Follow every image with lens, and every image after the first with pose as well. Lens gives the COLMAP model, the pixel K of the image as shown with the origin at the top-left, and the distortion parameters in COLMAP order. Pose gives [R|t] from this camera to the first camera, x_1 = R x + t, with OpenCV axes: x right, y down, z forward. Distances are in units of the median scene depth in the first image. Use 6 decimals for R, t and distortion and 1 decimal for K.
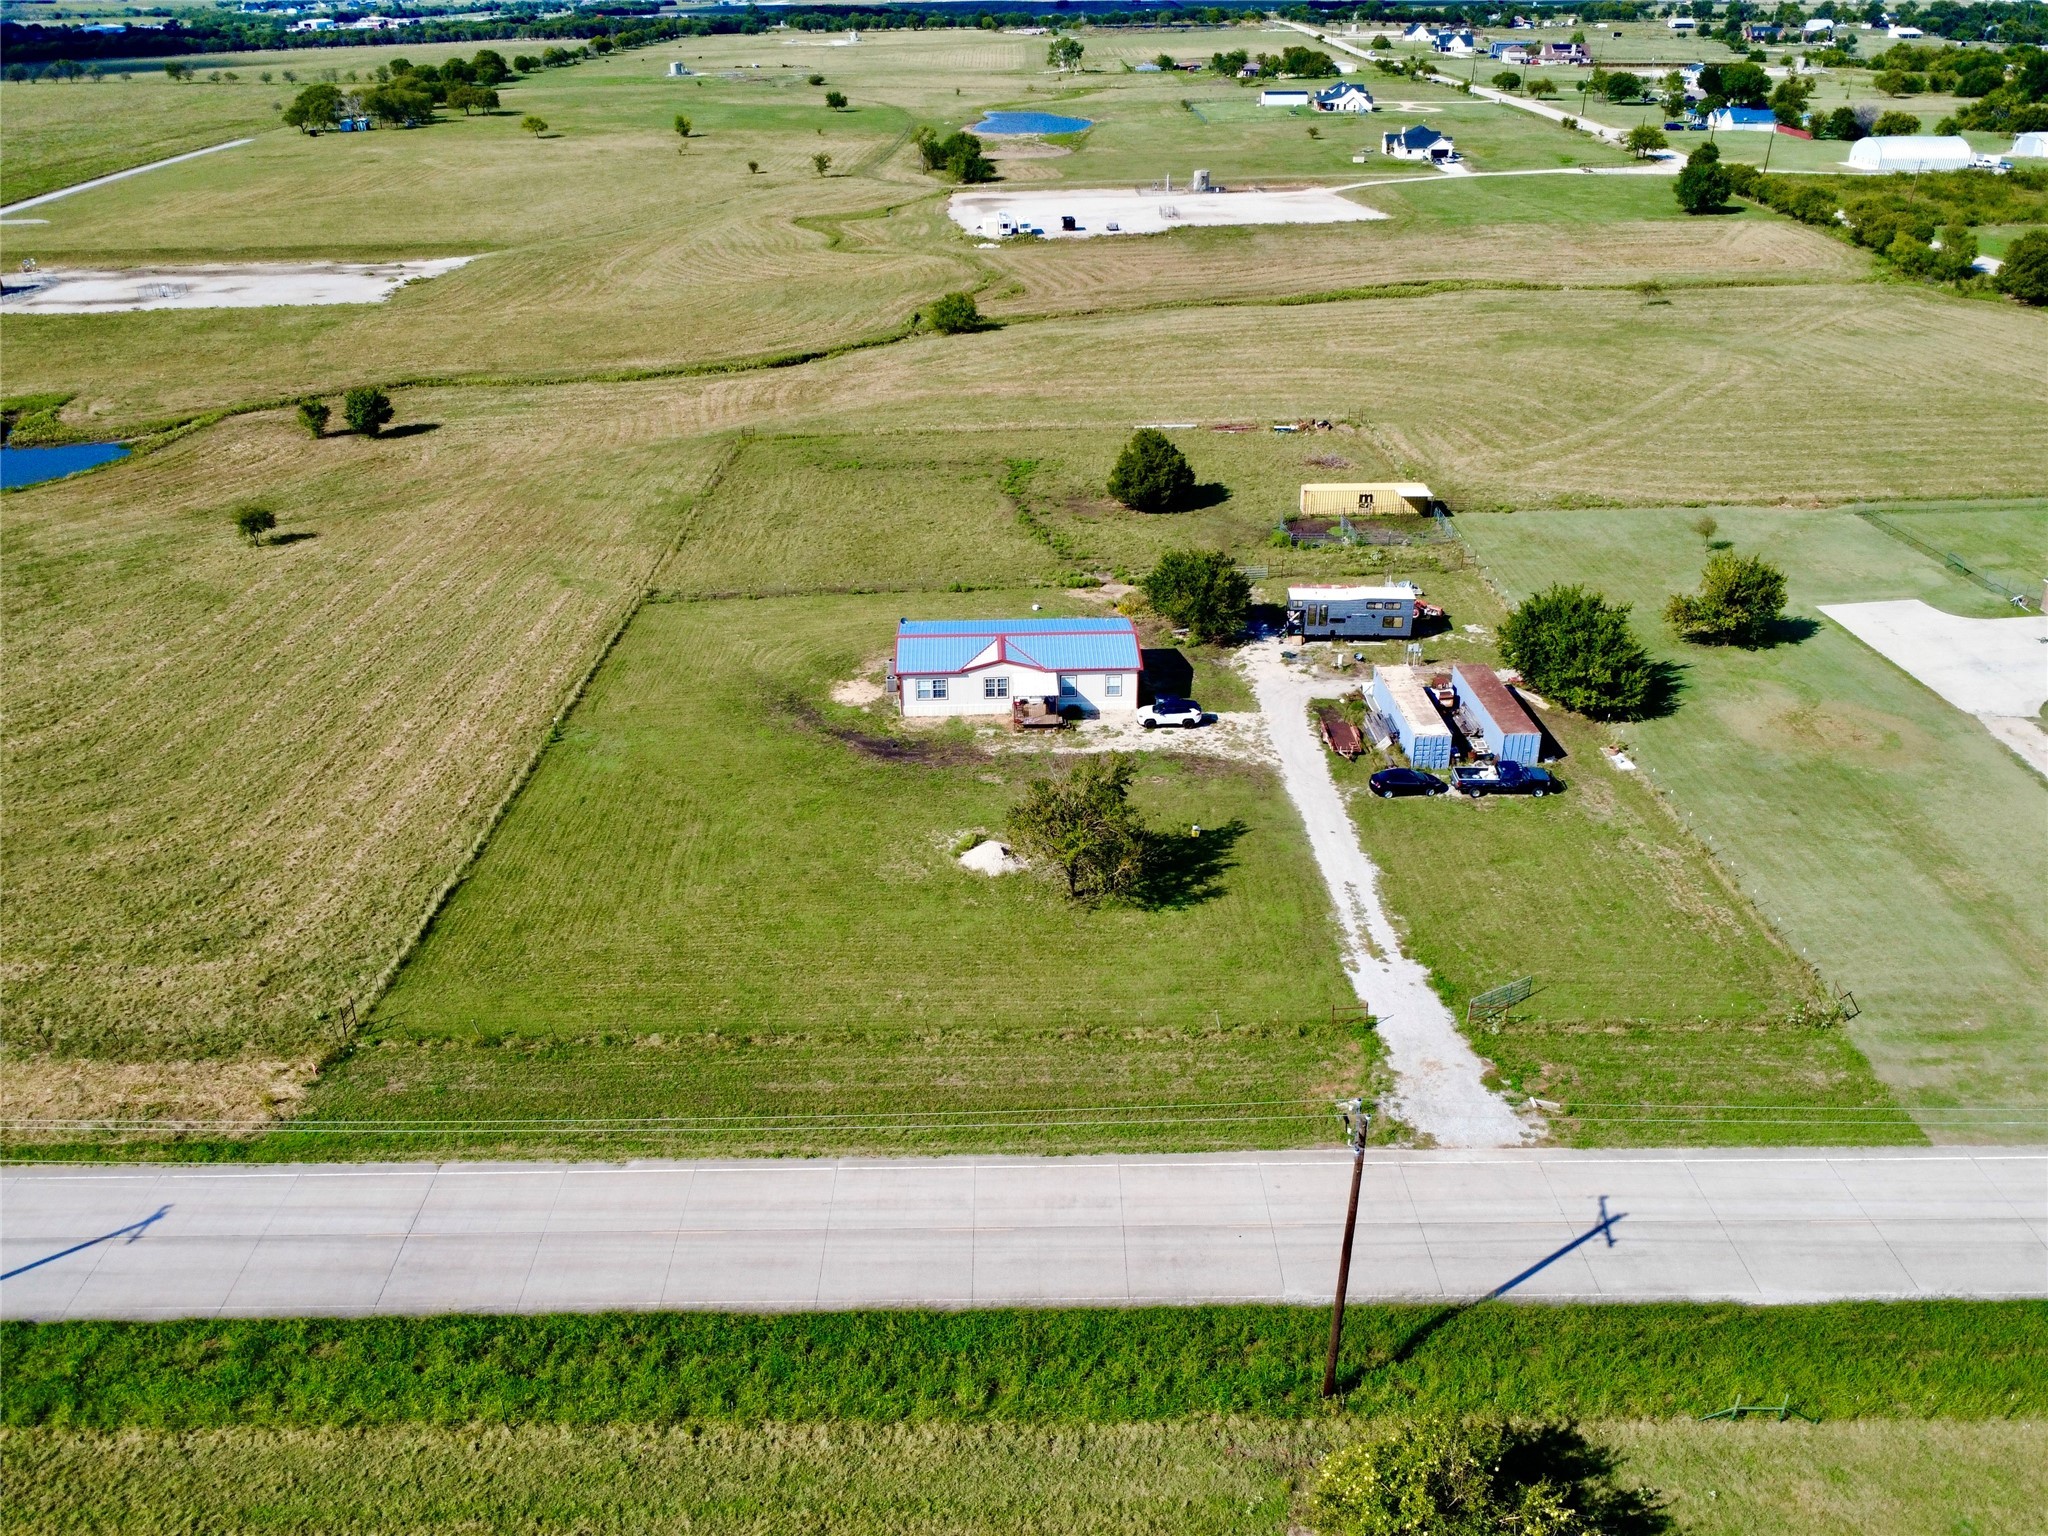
lens RADIAL K [[1537.1, 0, 1021.5], [0, 1537.1, 765.1], [0, 0, 1]] dist [0.007310, -0.003541]
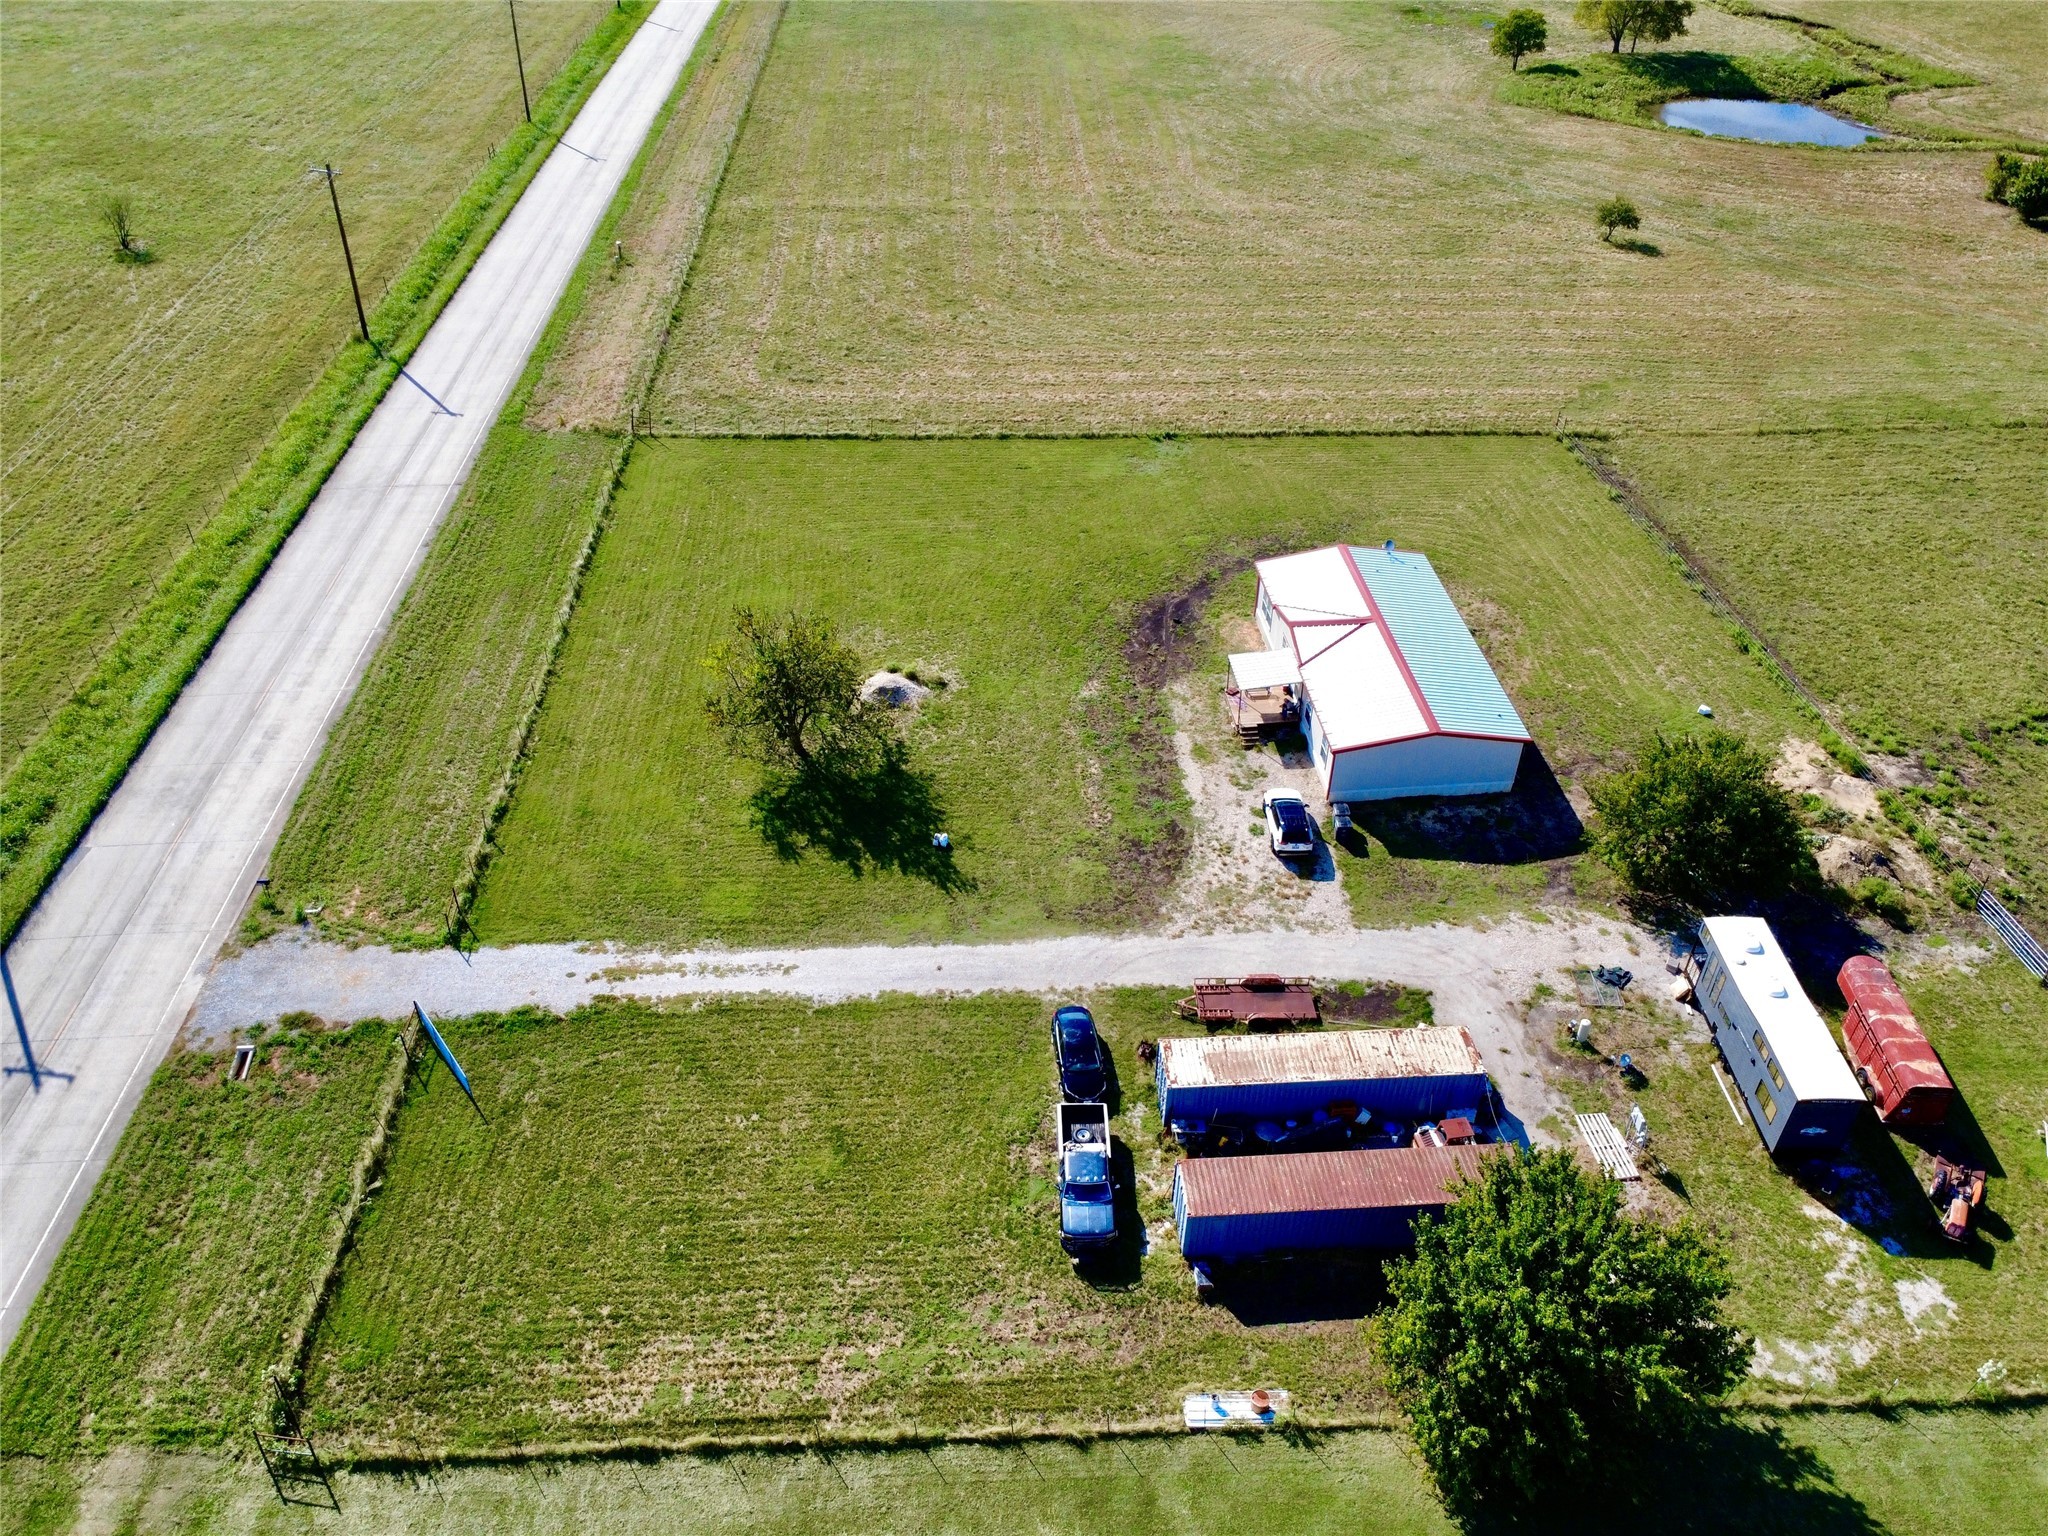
lens RADIAL K [[1537.1, 0, 1021.5], [0, 1537.1, 765.1], [0, 0, 1]] dist [0.007310, -0.003541]
pose [[0.056947, 0.617944, -0.784157, 0.547051], [-0.453109, 0.715879, 0.531233, -0.322232], [0.889634, 0.325057, 0.320763, 0.615988]]
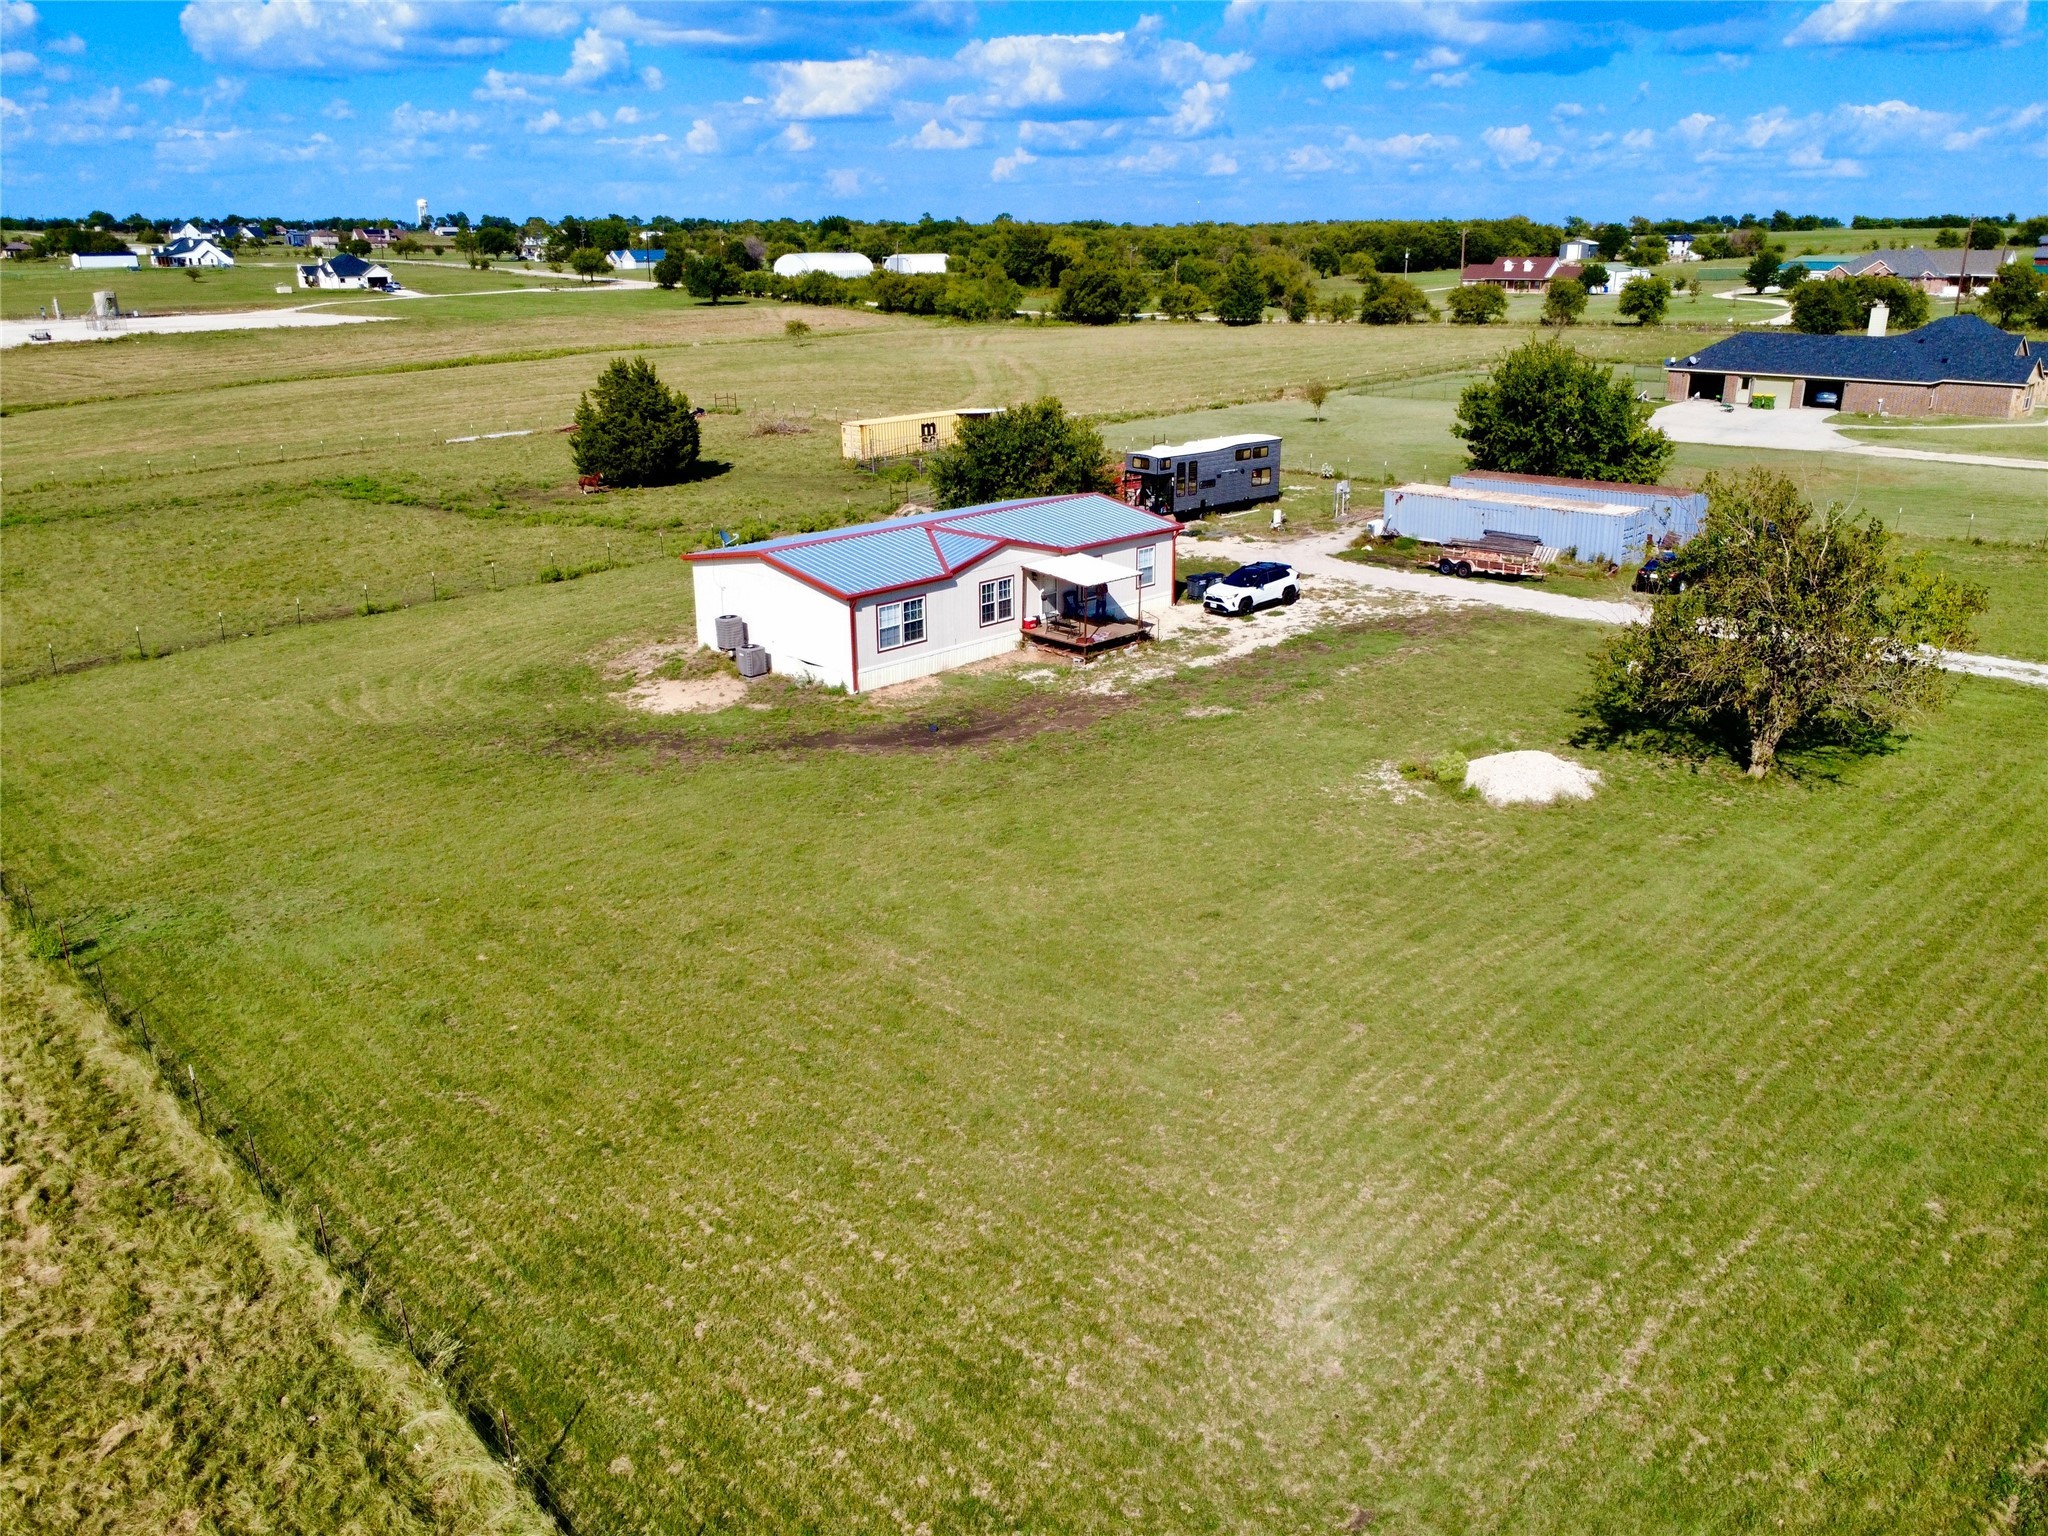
lens RADIAL K [[1535.5, 0, 1024.0], [0, 1535.5, 768.0], [0, 0, 1]] dist [0.003159, 0.001124]
pose [[0.725616, -0.223500, 0.650792, -0.328581], [0.313828, 0.949178, -0.023936, 0.016299], [-0.612368, 0.221604, 0.758879, 0.572194]]
